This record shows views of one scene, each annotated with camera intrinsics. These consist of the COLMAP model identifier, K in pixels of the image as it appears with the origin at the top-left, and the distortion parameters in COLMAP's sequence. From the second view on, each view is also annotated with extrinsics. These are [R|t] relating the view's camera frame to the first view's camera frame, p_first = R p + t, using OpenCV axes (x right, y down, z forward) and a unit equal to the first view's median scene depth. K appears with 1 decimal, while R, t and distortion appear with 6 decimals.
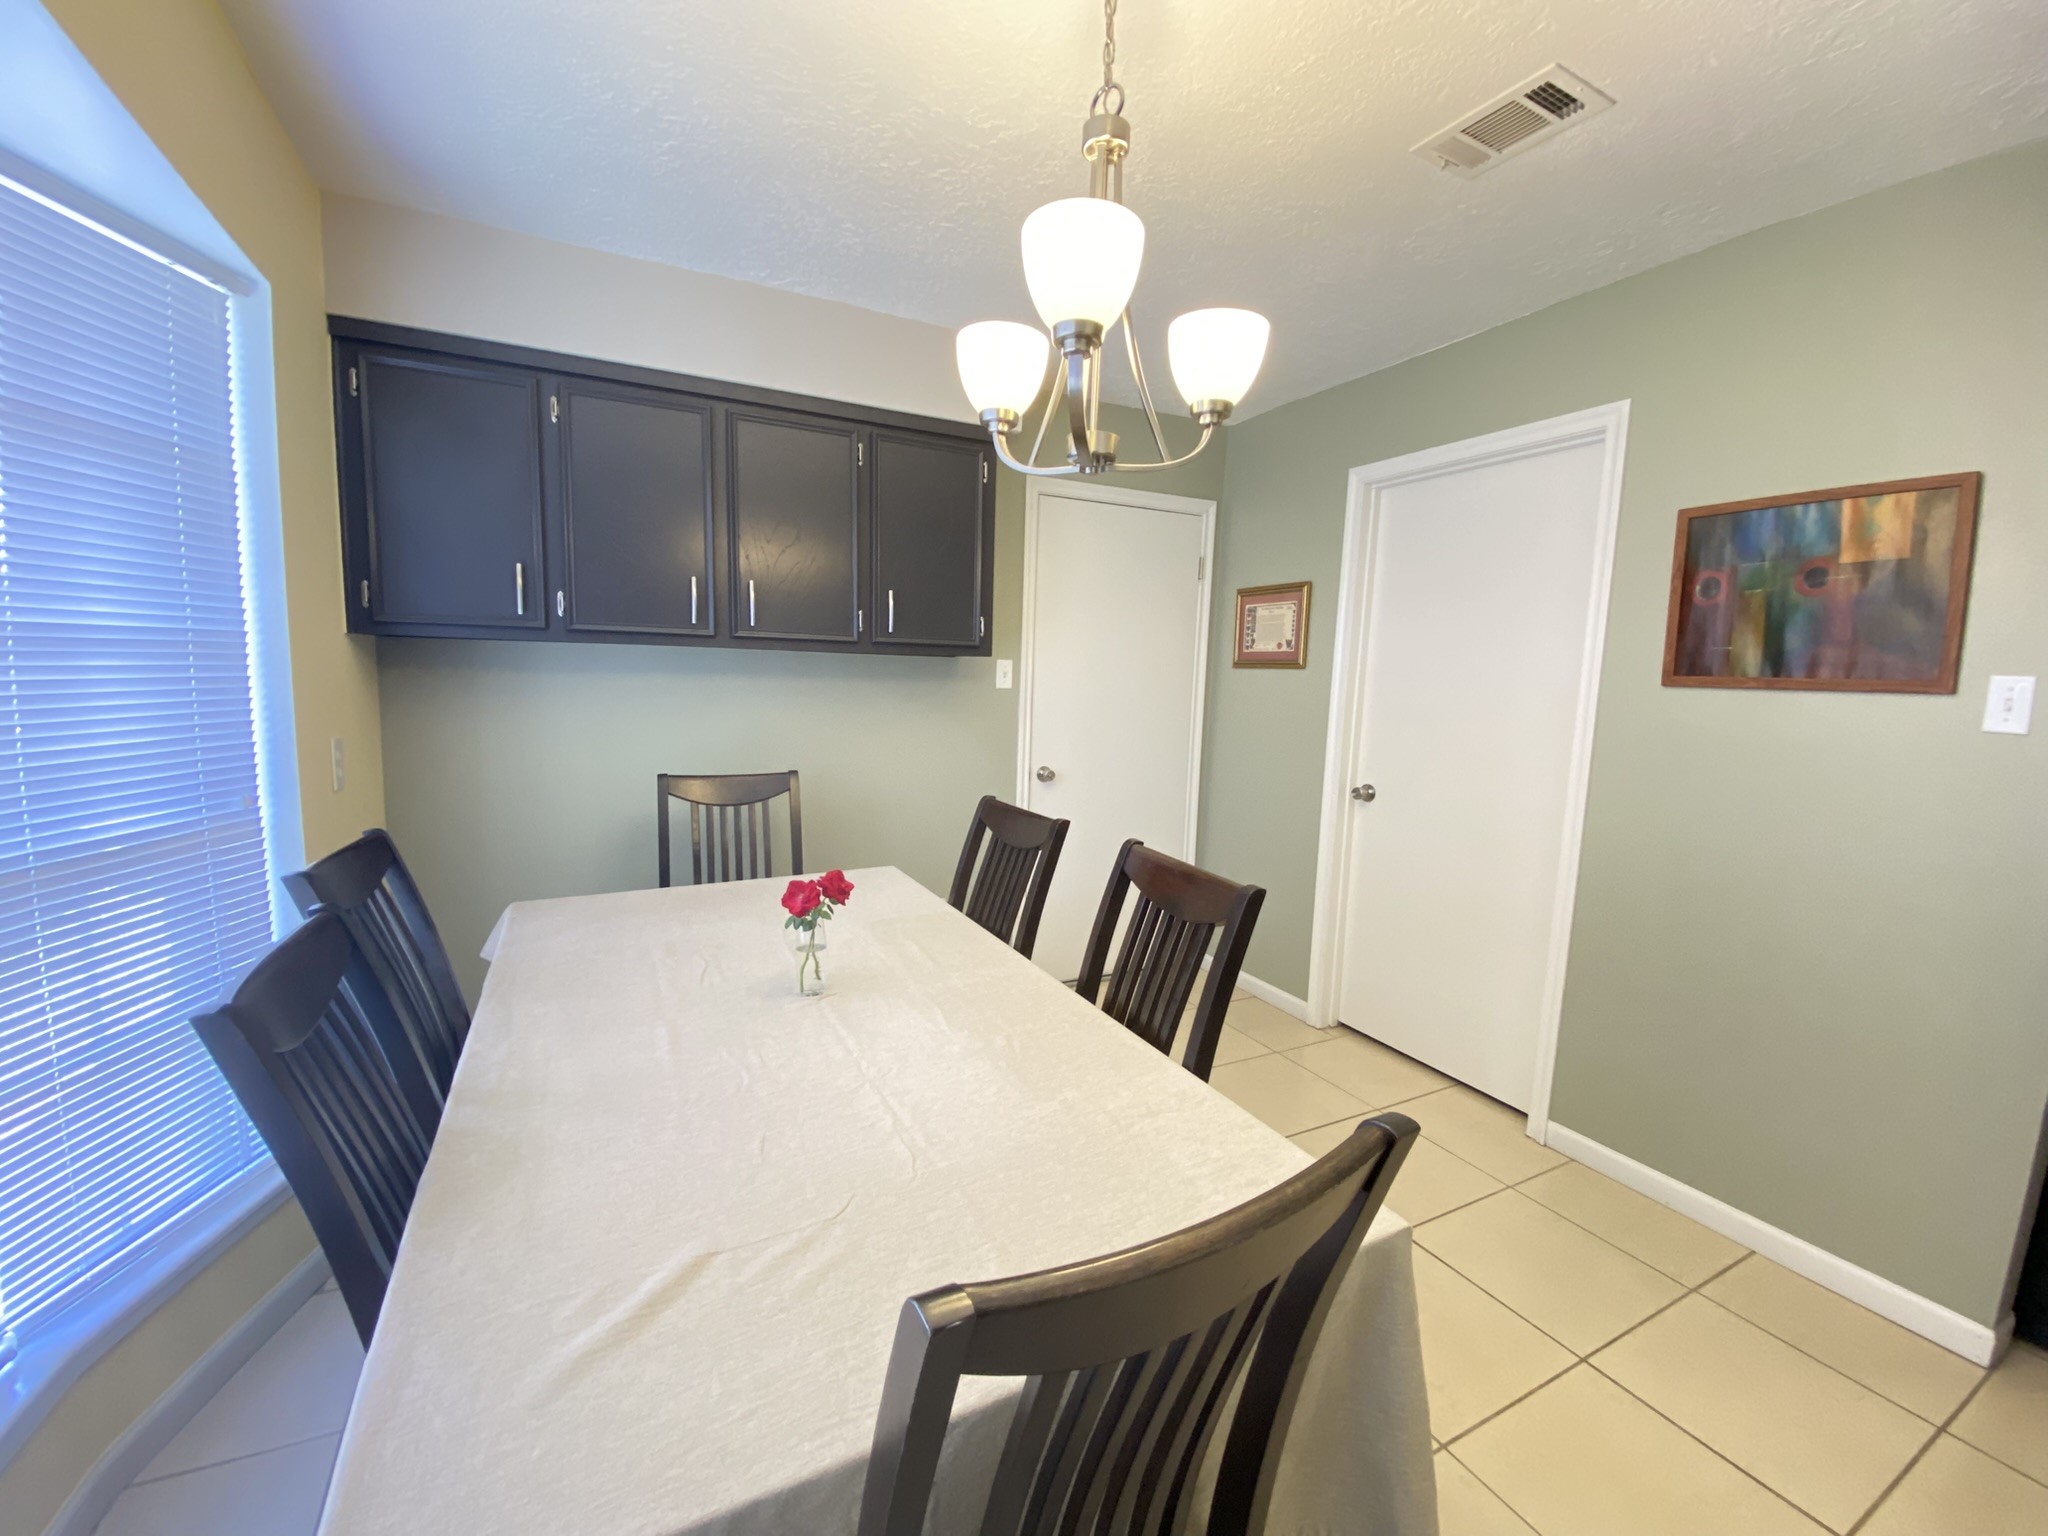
lens RADIAL K [[838.8, 0, 1024.0], [0, 838.8, 768.0], [0, 0, 1]] dist [-0.003406, -0.000210]
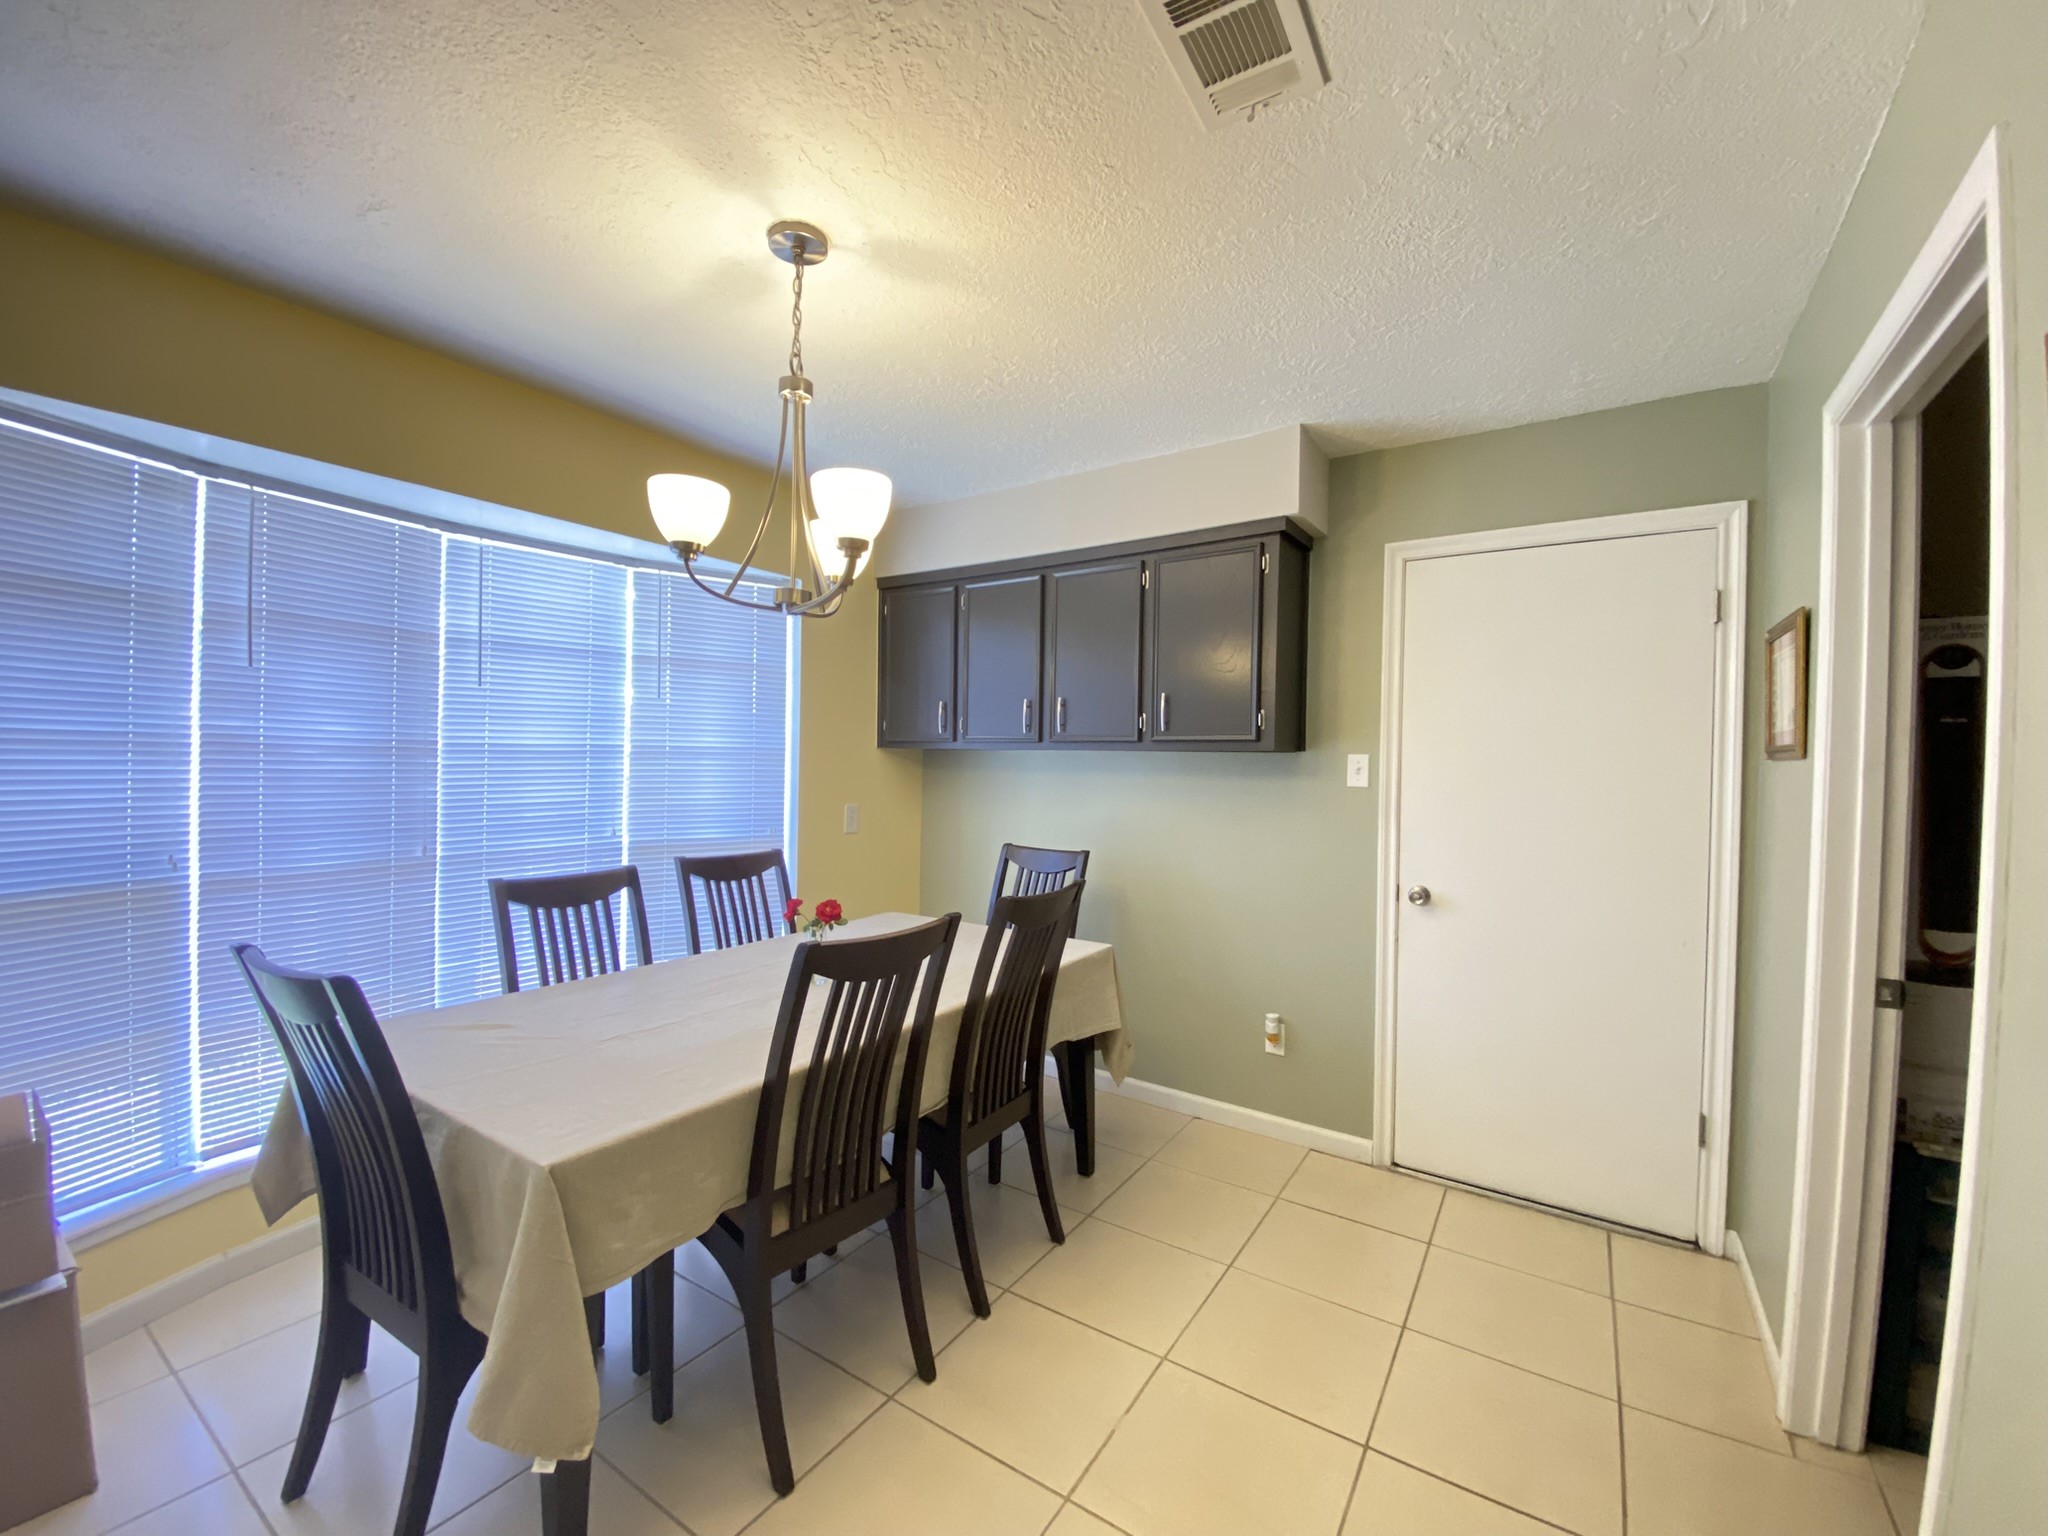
lens RADIAL K [[838.8, 0, 1024.0], [0, 838.8, 768.0], [0, 0, 1]] dist [-0.003406, -0.000210]
pose [[0.482971, -0.012171, -0.875552, 0.599662], [-0.104835, 0.991908, -0.071618, -0.014717], [0.869338, 0.126378, 0.477787, 0.279636]]
